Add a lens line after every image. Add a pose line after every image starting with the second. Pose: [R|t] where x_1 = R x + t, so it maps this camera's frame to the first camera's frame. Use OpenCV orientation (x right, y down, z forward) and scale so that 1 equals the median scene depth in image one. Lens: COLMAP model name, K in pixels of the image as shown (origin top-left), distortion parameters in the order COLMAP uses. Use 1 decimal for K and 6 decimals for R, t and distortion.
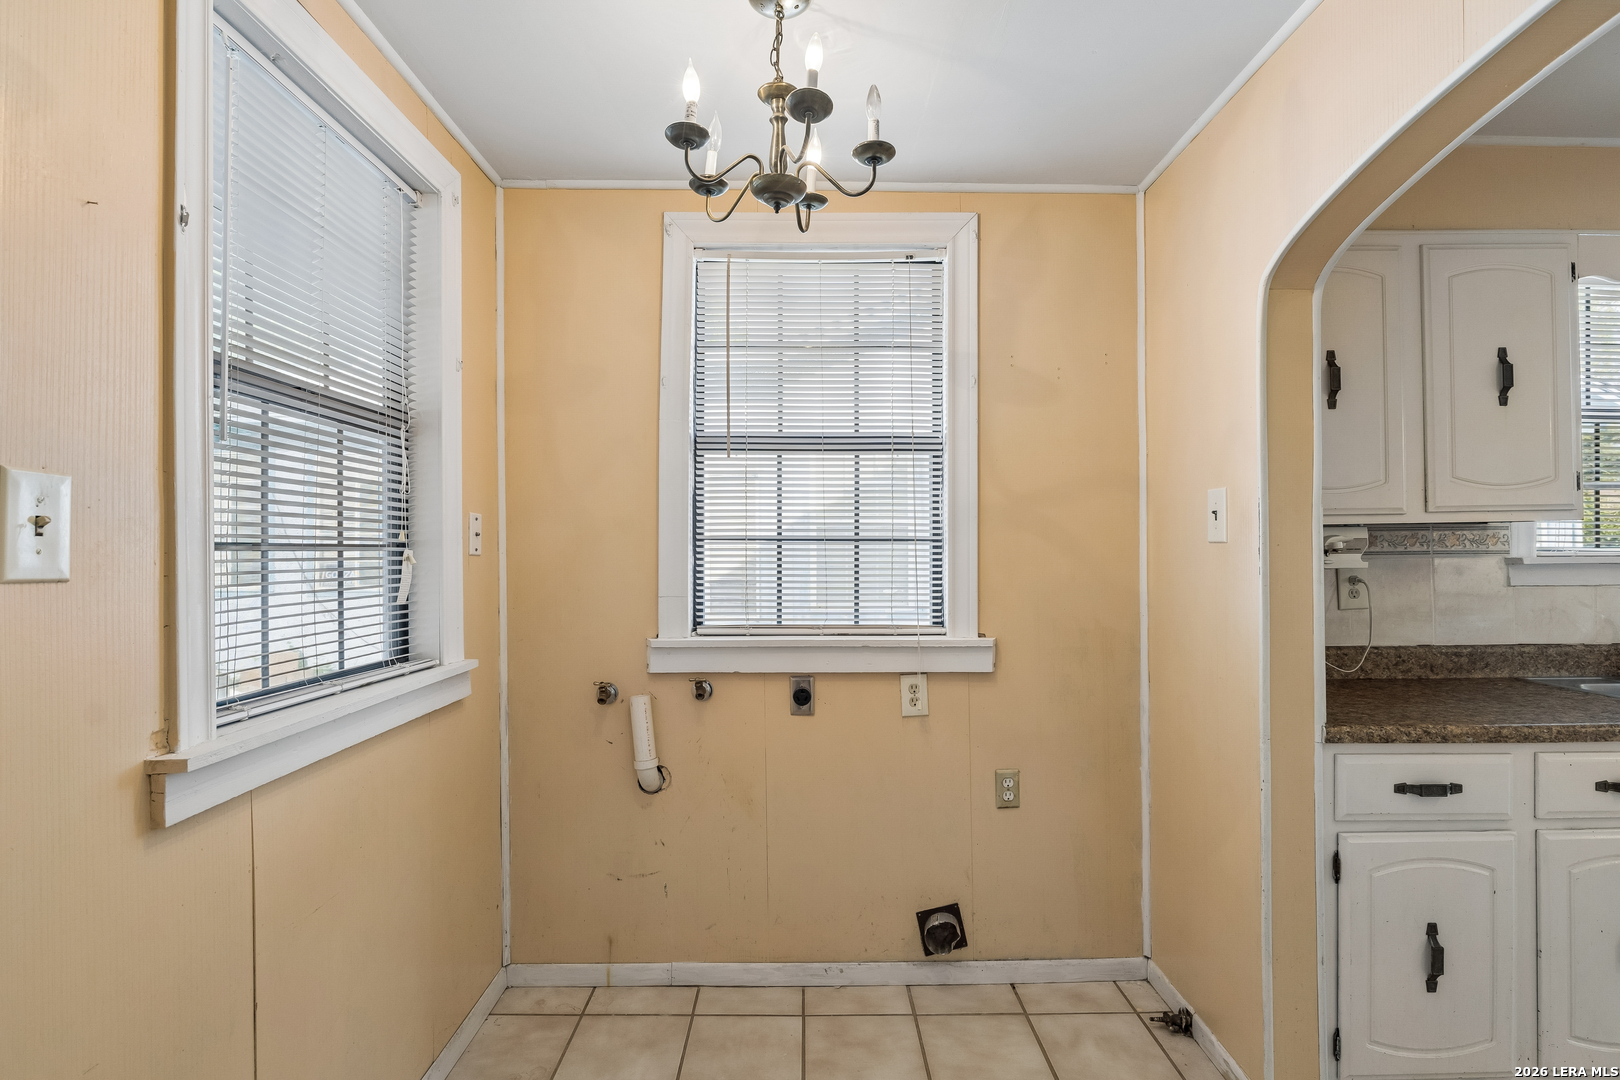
lens RADIAL K [[798.3, 0, 809.7], [0, 798.3, 540.4], [0, 0, 1]] dist [-0.007922, -0.000716]
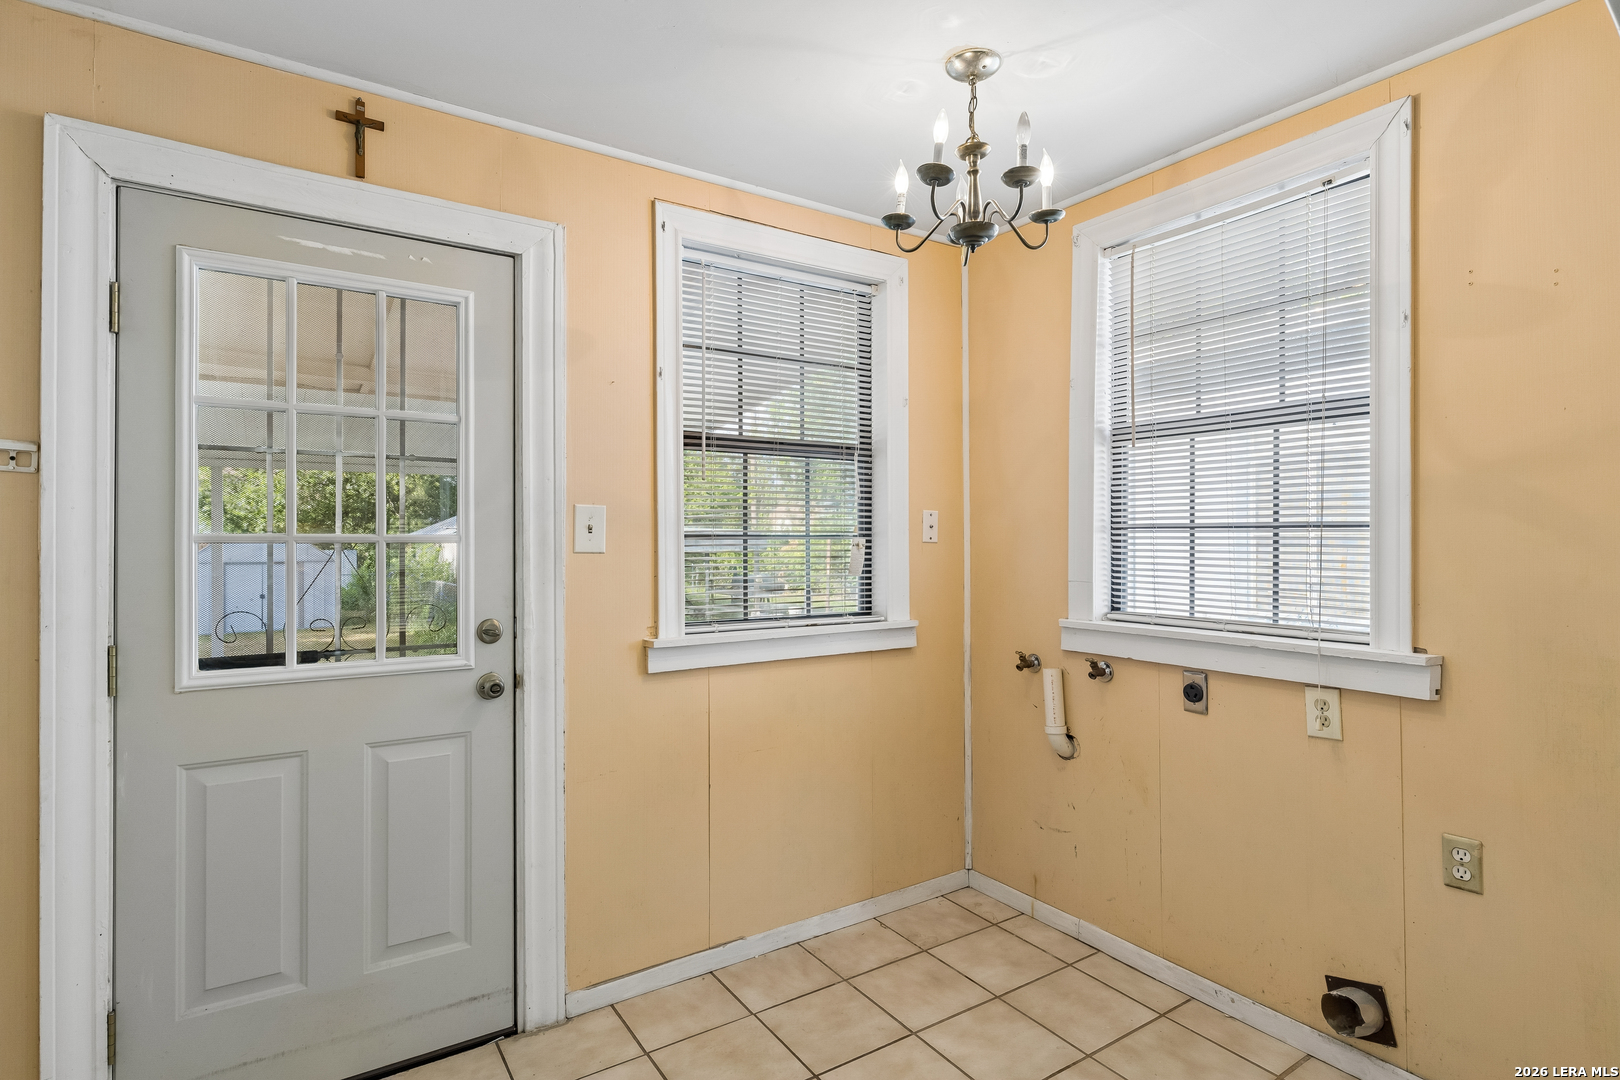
lens RADIAL K [[798.3, 0, 787.6], [0, 798.3, 533.2], [0, 0, 1]] dist [-0.007922, -0.000716]
pose [[0.538972, -0.004805, -0.842310, 0.530568], [0.011293, 0.999935, 0.001522, -0.000686], [0.842248, -0.010333, 0.538991, 0.087629]]
